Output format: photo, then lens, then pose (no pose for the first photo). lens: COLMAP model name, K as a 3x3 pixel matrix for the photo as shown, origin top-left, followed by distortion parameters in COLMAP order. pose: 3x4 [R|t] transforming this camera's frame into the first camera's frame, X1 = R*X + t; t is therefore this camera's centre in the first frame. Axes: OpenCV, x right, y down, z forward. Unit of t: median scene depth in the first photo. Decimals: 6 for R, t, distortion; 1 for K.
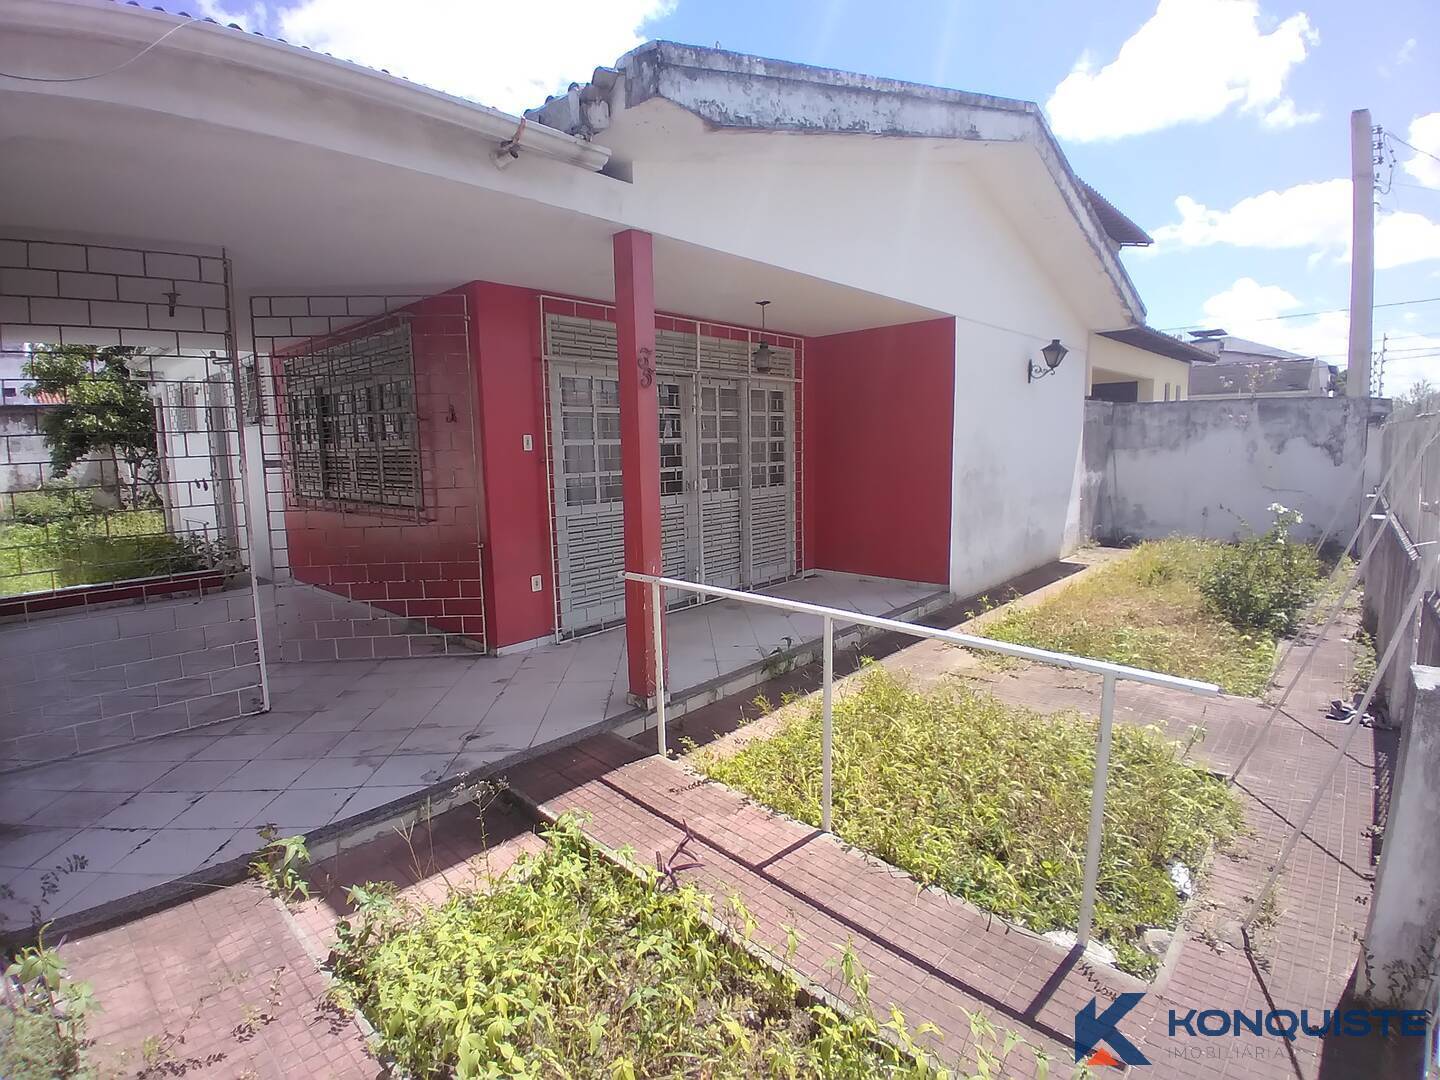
lens RADIAL K [[719.5, 0, 714.4], [0, 719.5, 535.4], [0, 0, 1]] dist [0.017235, -0.053900]
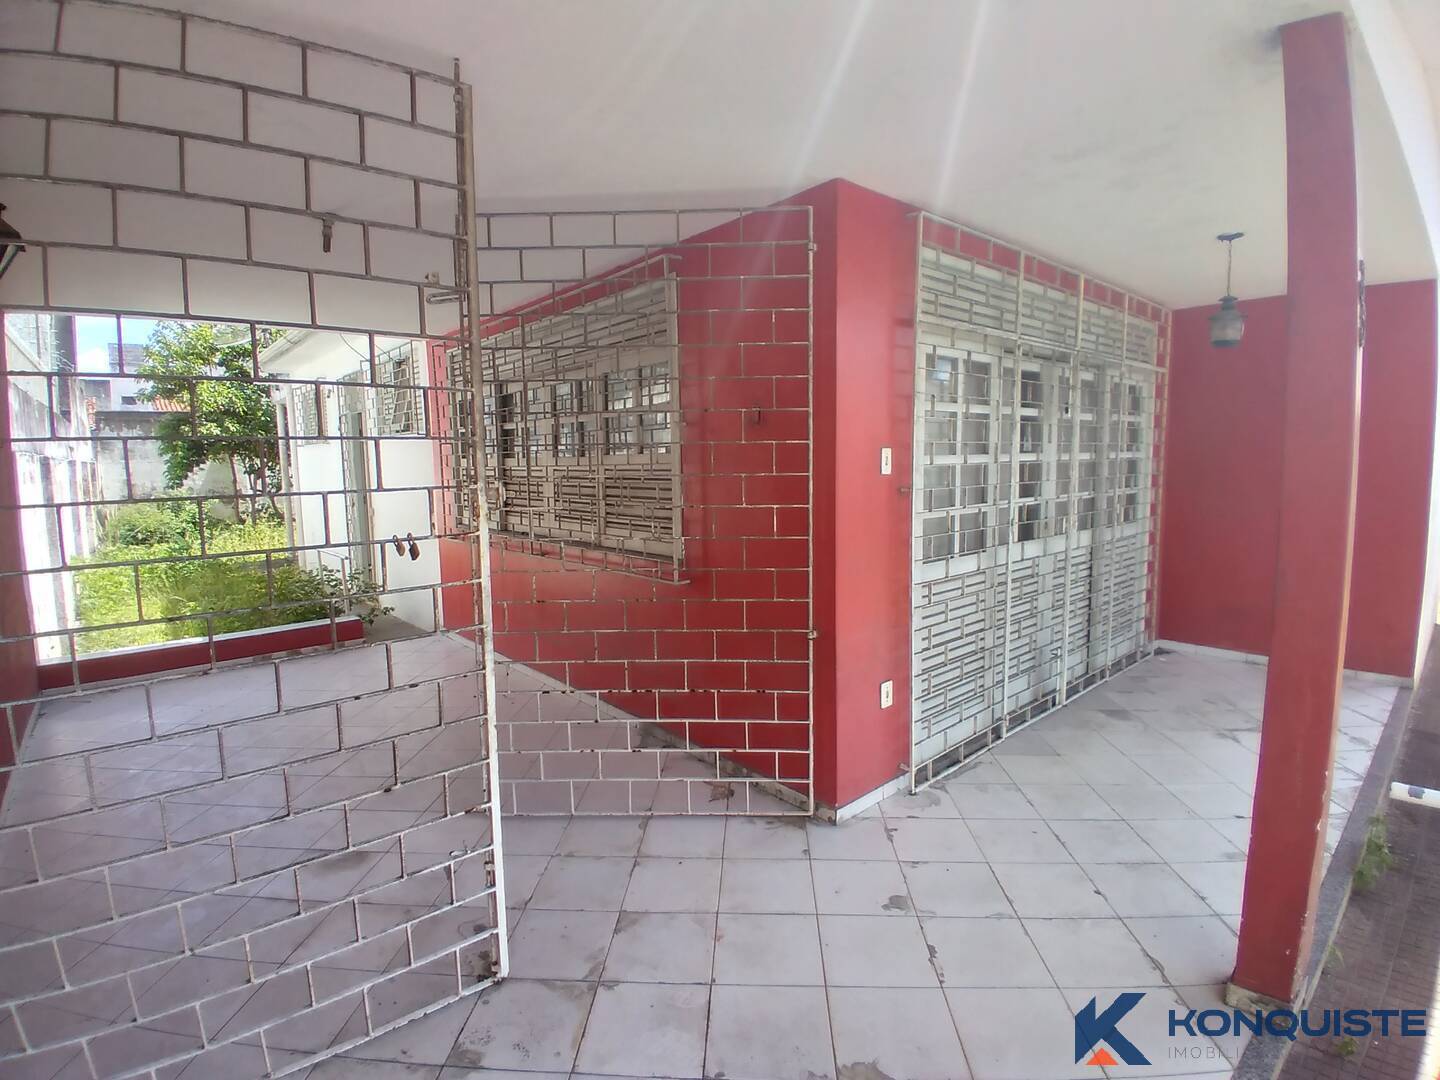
lens RADIAL K [[719.5, 0, 714.4], [0, 719.5, 535.4], [0, 0, 1]] dist [0.017235, -0.053900]
pose [[0.993819, 0.016062, -0.109845, -0.187387], [-0.017813, 0.999729, -0.014974, -0.031370], [0.109575, 0.016838, 0.993836, 0.220353]]
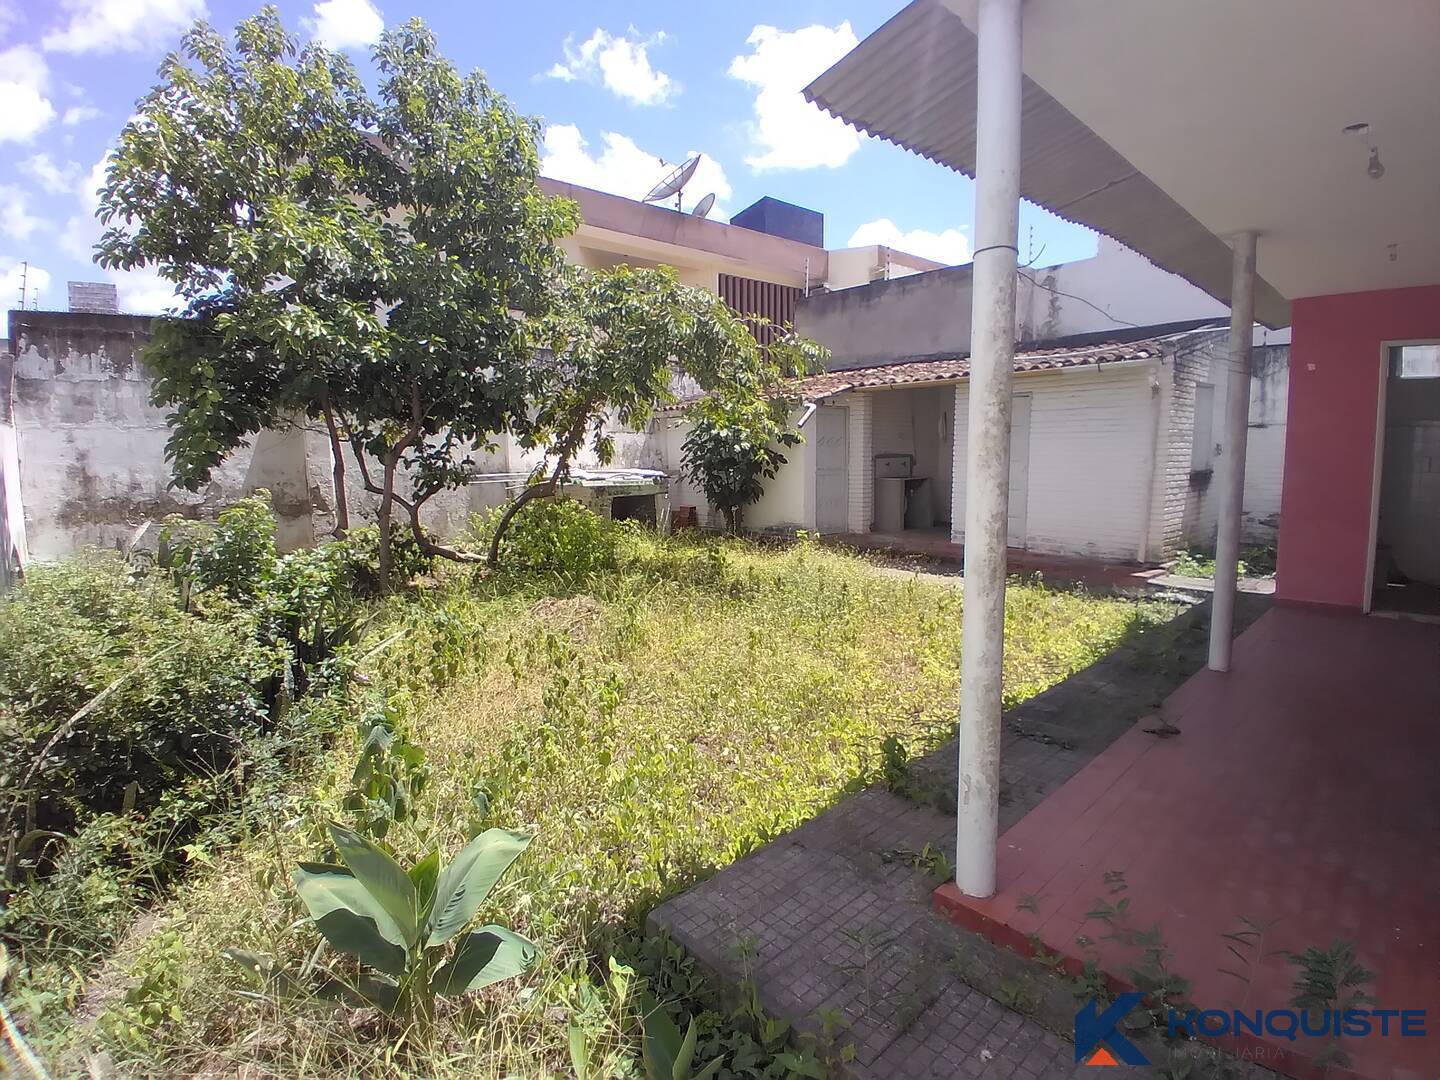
lens RADIAL K [[719.5, 0, 714.4], [0, 719.5, 535.4], [0, 0, 1]] dist [0.017235, -0.053900]
pose [[0.996113, 0.020661, -0.085630, -1.158070], [-0.021119, 0.999767, -0.004451, -0.113287], [0.085518, 0.006242, 0.996317, 1.191722]]
